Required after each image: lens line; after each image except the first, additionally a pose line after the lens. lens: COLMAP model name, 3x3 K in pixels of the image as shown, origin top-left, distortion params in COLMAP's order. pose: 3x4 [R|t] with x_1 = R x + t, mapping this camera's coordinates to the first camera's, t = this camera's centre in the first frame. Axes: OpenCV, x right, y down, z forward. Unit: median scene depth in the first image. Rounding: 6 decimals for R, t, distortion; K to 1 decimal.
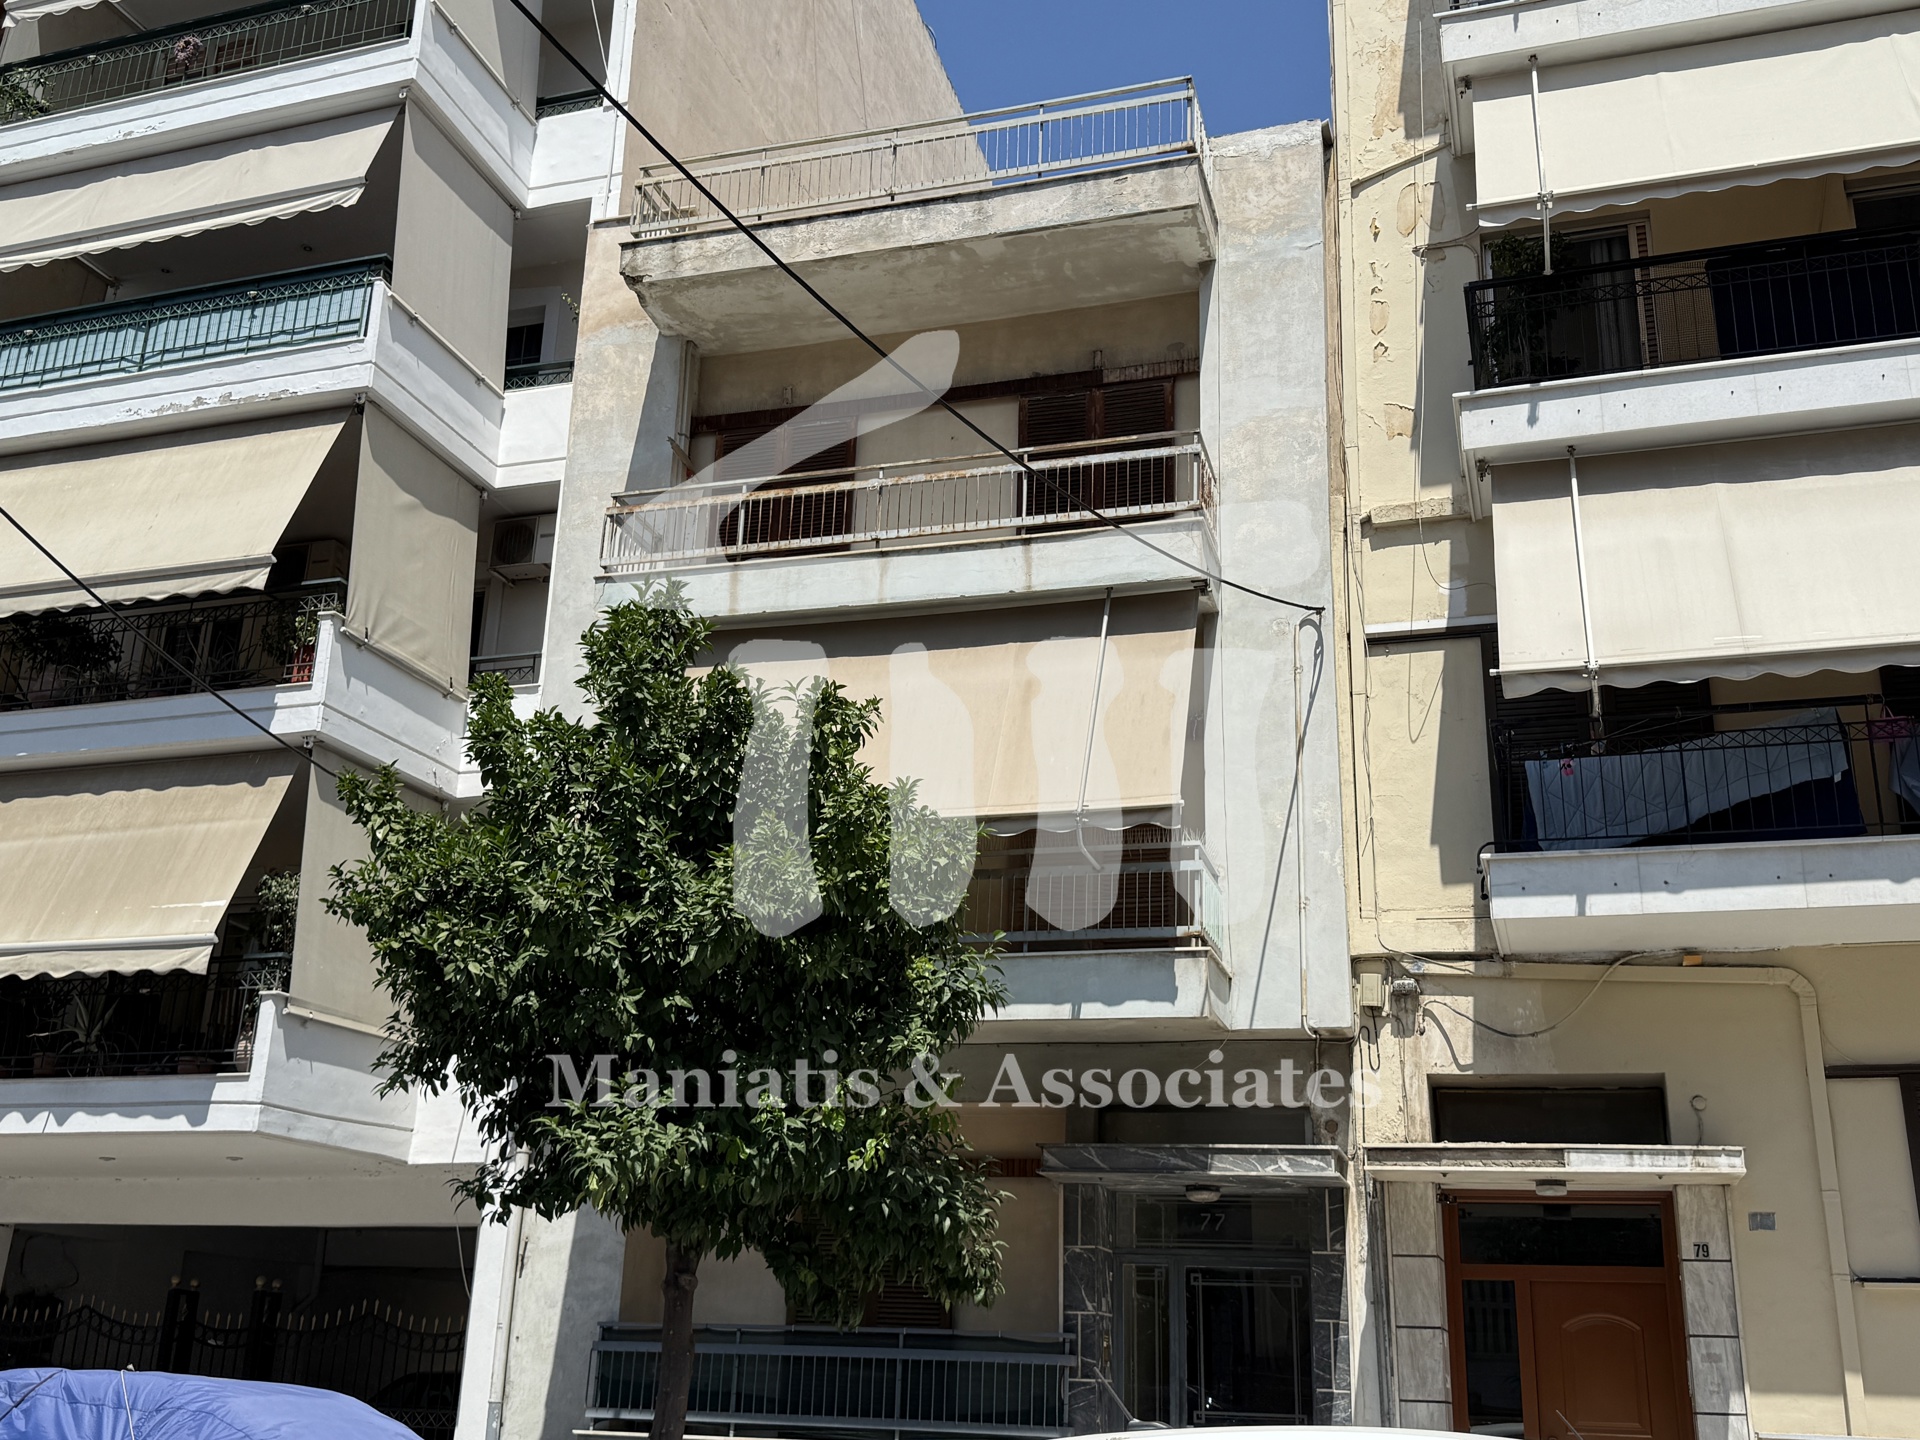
lens RADIAL K [[1879.2, 0, 942.8], [0, 1879.2, 700.5], [0, 0, 1]] dist [0.205209, -0.457789]
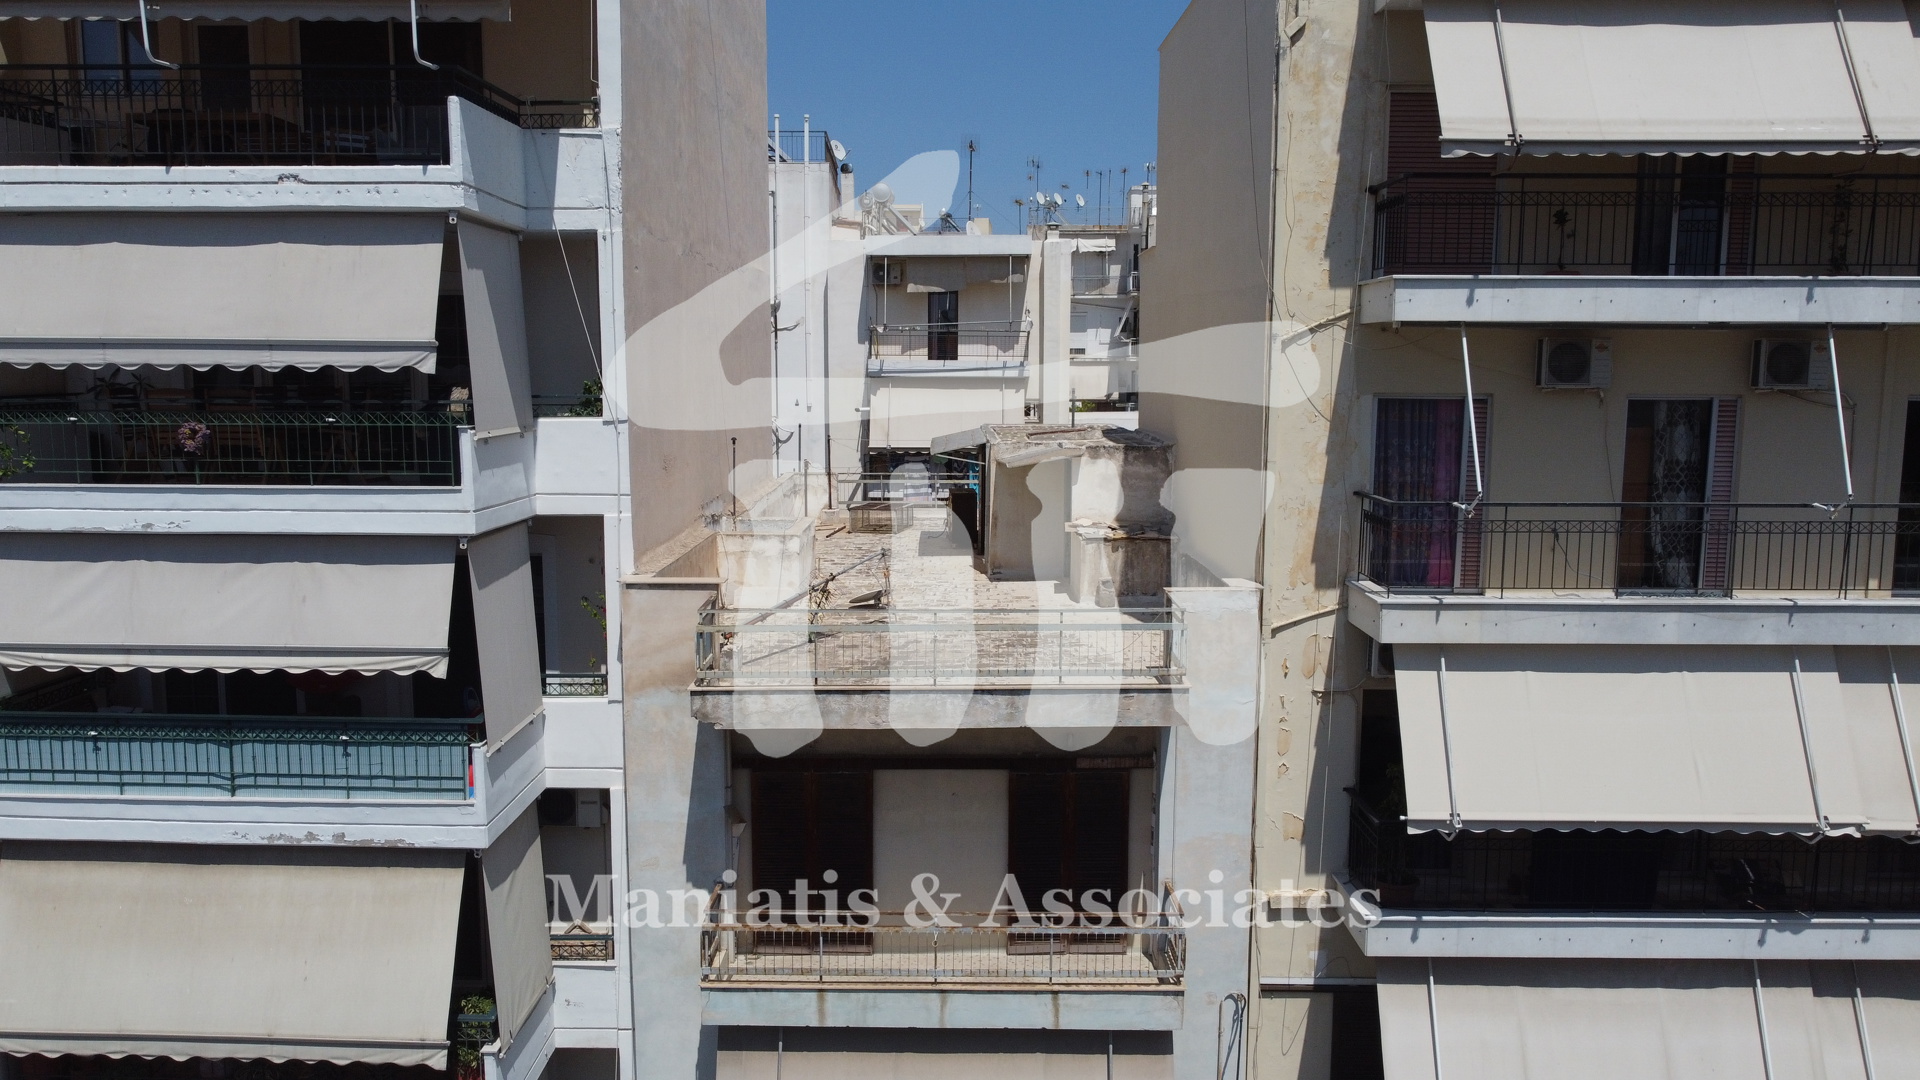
lens RADIAL K [[1450.5, 0, 961.3], [0, 1450.5, 543.2], [0, 0, 1]] dist [0.005150, -0.006848]
pose [[0.954088, -0.067069, 0.291920, -0.292811], [-0.073544, 0.892319, 0.445375, -0.805505], [-0.290356, -0.446396, 0.846418, 0.275982]]
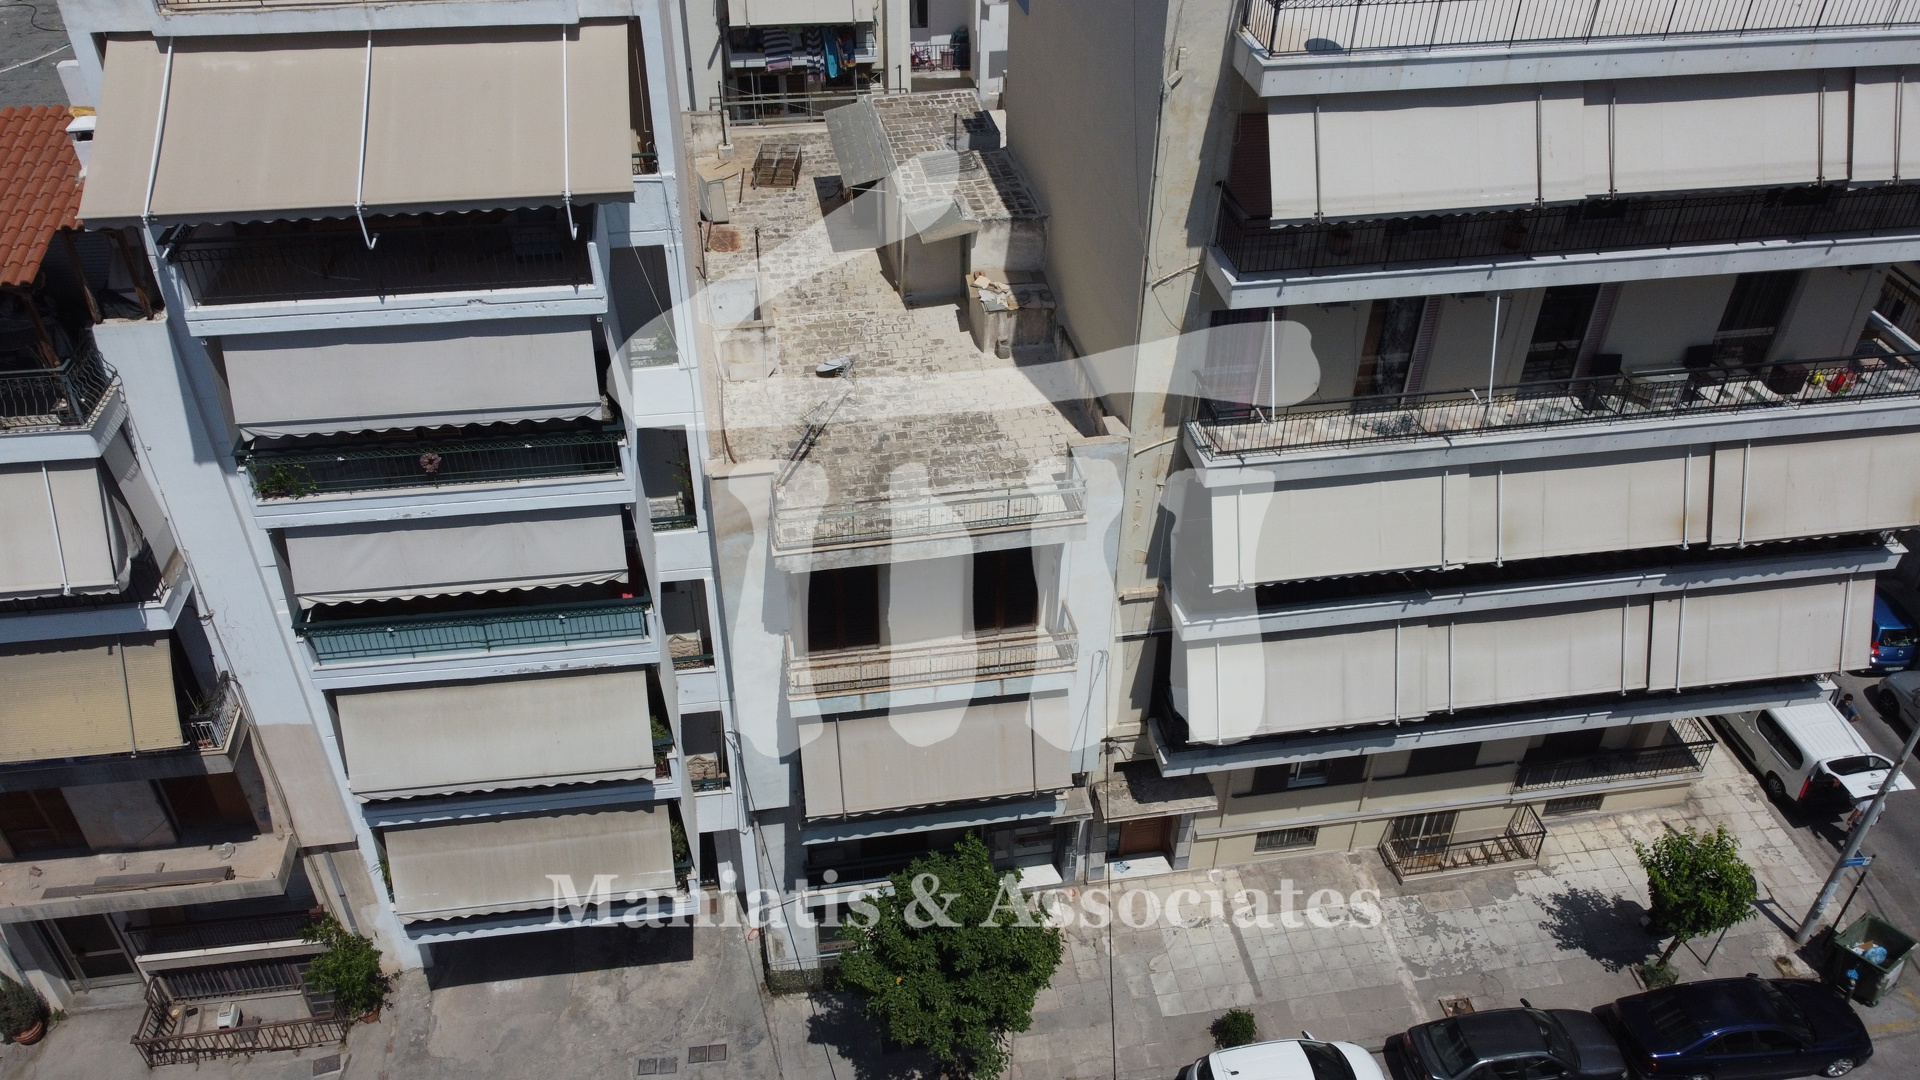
lens RADIAL K [[1450.9, 0, 965.1], [0, 1450.9, 543.5], [0, 0, 1]] dist [0.000483, -0.001866]
pose [[0.888384, -0.296318, 0.350670, -0.539072], [-0.138406, 0.555421, 0.819970, -1.545295], [-0.437741, -0.776983, 0.452416, 0.350359]]
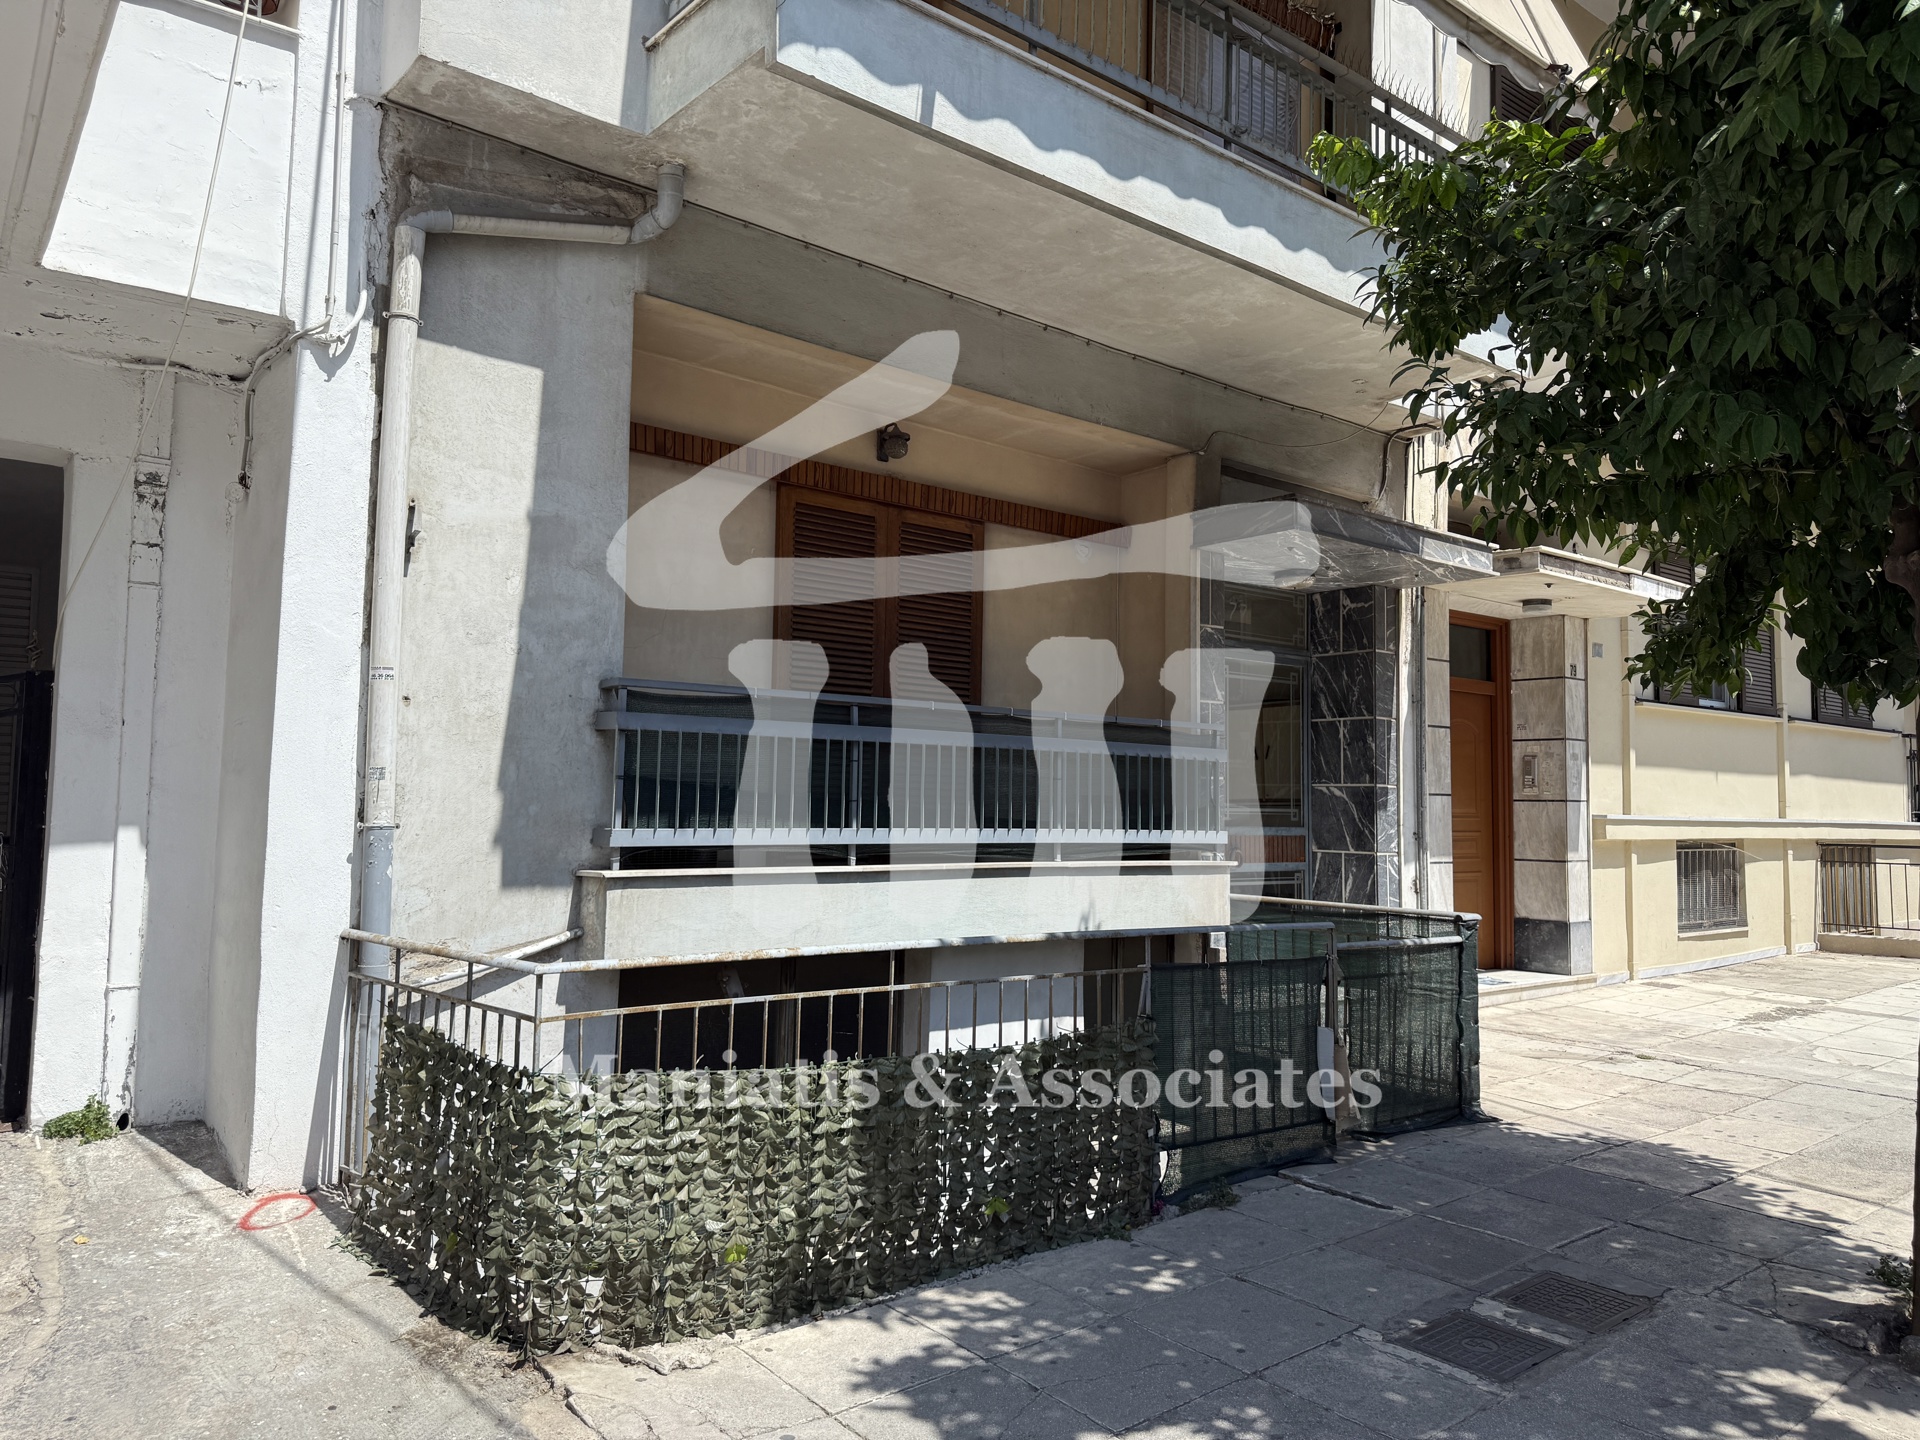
lens RADIAL K [[1333.4, 0, 958.7], [0, 1333.4, 712.0], [0, 0, 1]] dist [0.154499, -0.317458]
pose [[0.553711, 0.034630, 0.831988, -0.428282], [-0.278279, 0.949387, 0.145686, 0.249813], [-0.784834, -0.312193, 0.535323, 0.715731]]
